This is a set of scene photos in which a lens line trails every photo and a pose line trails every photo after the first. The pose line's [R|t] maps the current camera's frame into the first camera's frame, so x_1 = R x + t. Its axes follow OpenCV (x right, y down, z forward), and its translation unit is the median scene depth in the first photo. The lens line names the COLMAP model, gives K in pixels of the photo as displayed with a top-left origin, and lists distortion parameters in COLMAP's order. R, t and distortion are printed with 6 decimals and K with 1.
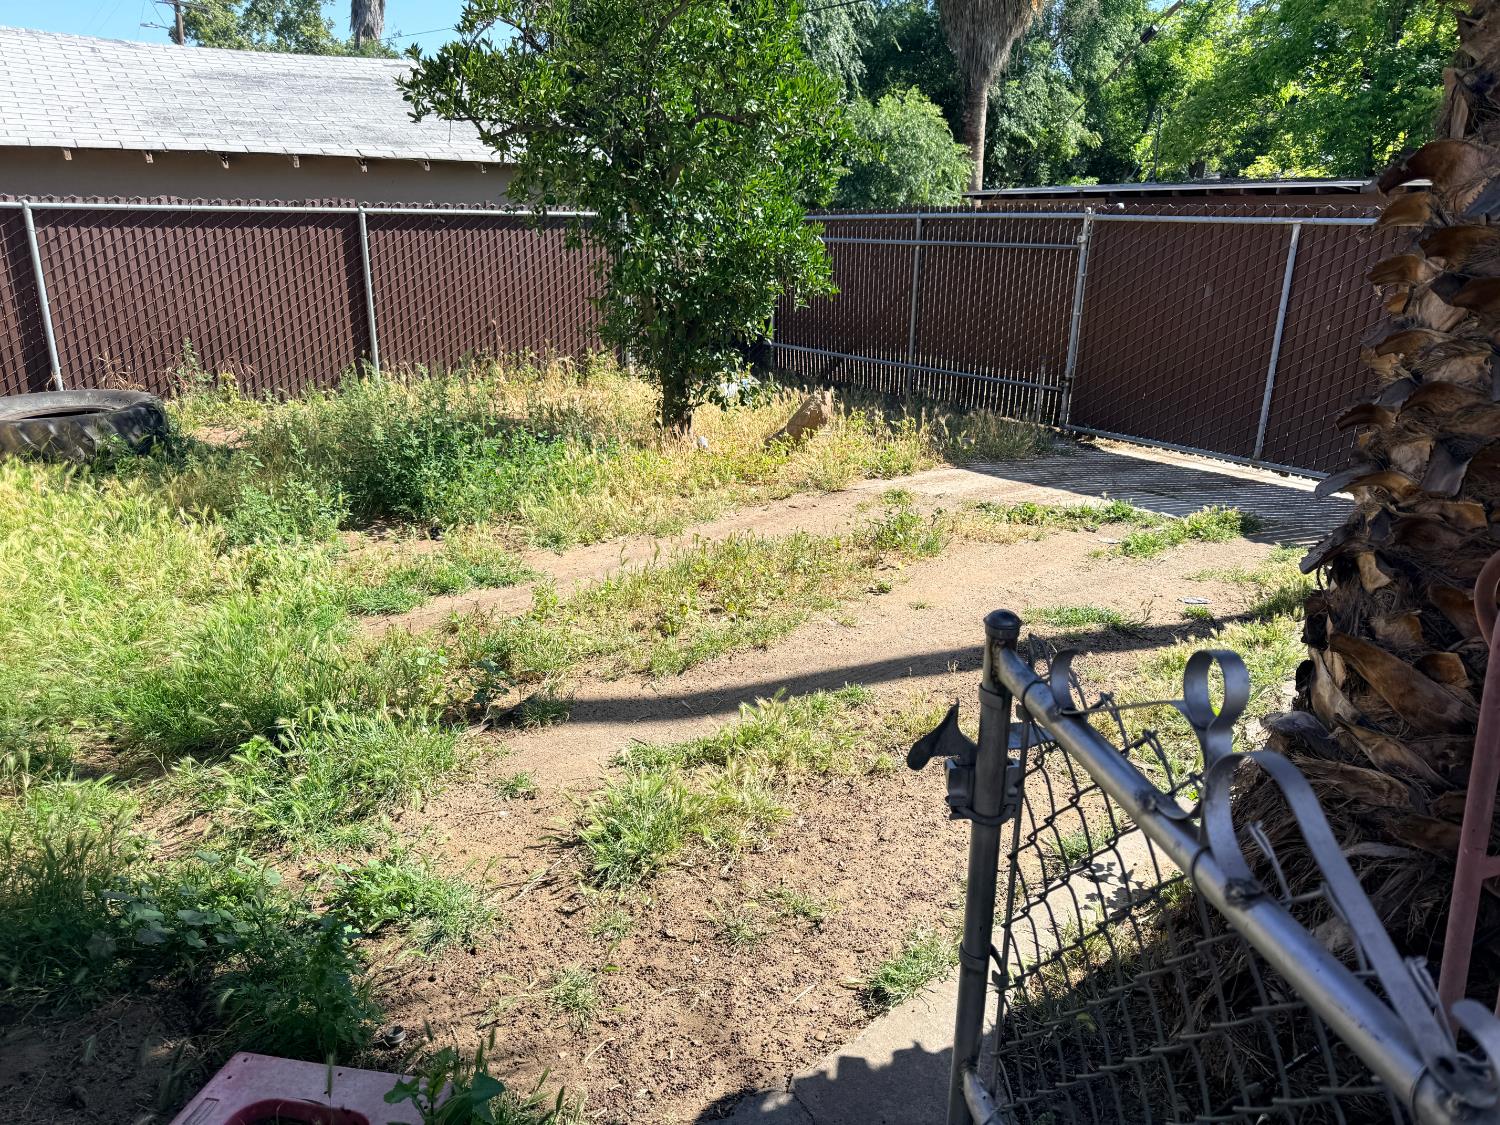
lens RADIAL K [[1041.5, 0, 754.4], [0, 1041.5, 566.3], [0, 0, 1]] dist [0.002177, -0.004523]
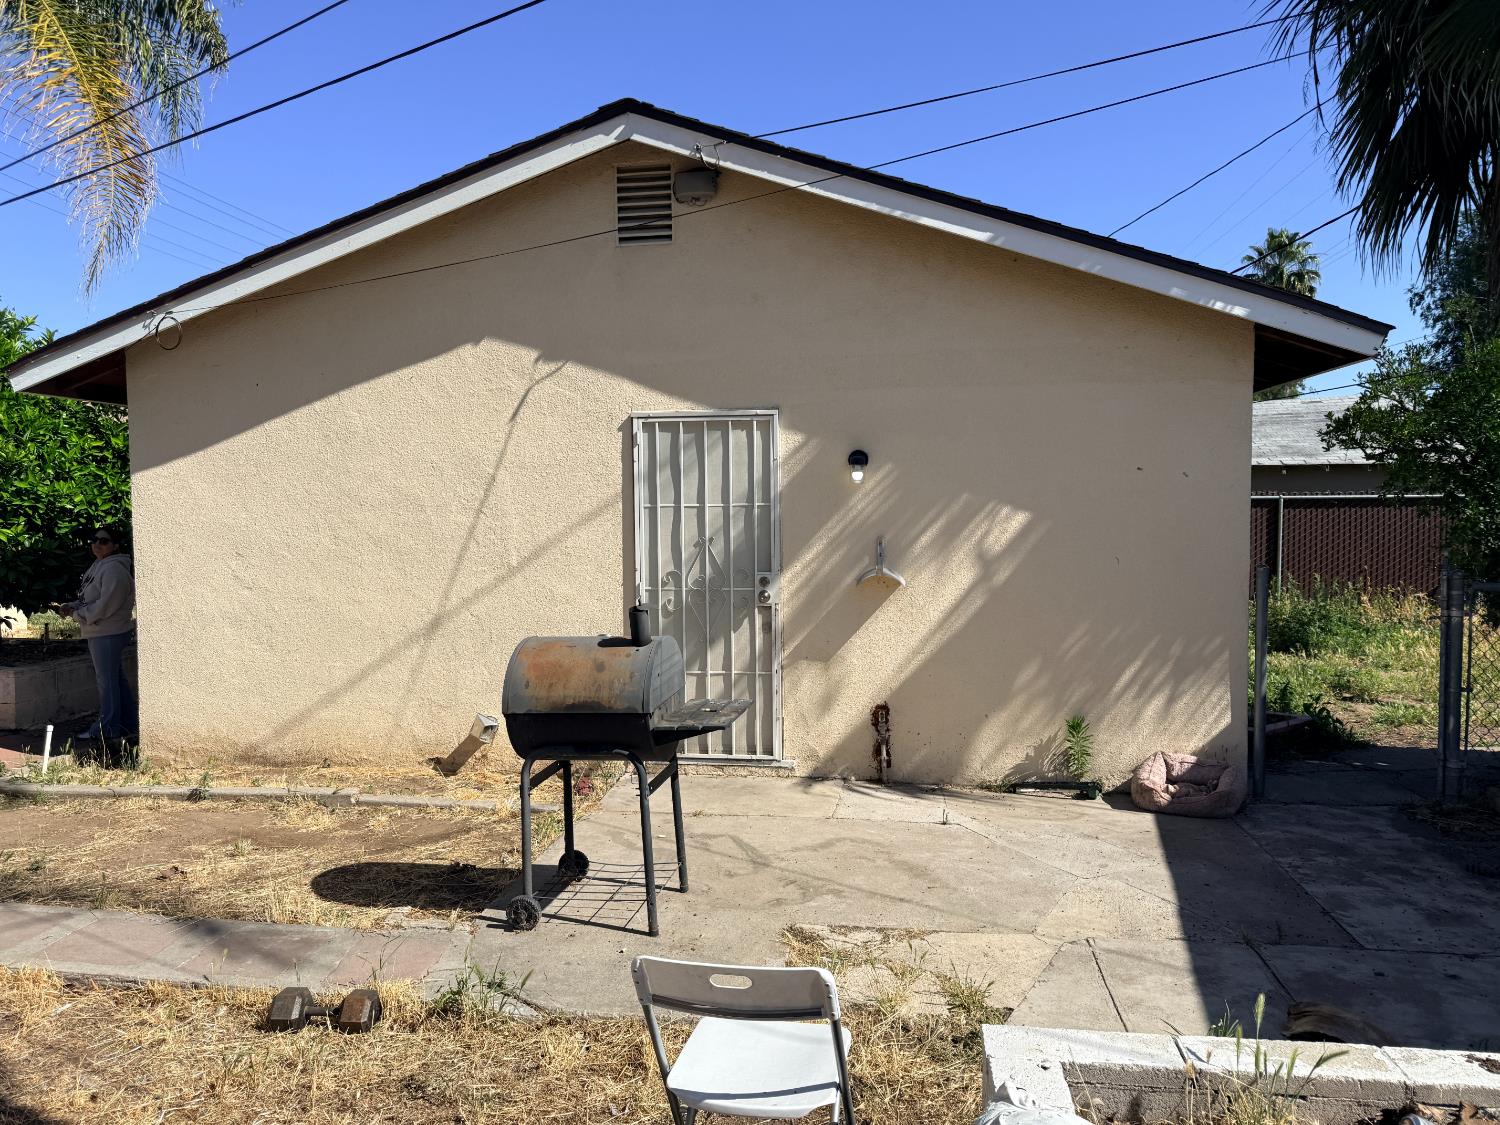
lens RADIAL K [[1041.5, 0, 748.5], [0, 1041.5, 570.7], [0, 0, 1]] dist [0.002177, -0.004523]
pose [[0.707286, 0.025954, -0.706451, 0.244860], [-0.206473, 0.963336, -0.171326, 0.286935], [0.676103, 0.267040, 0.686712, -0.849875]]
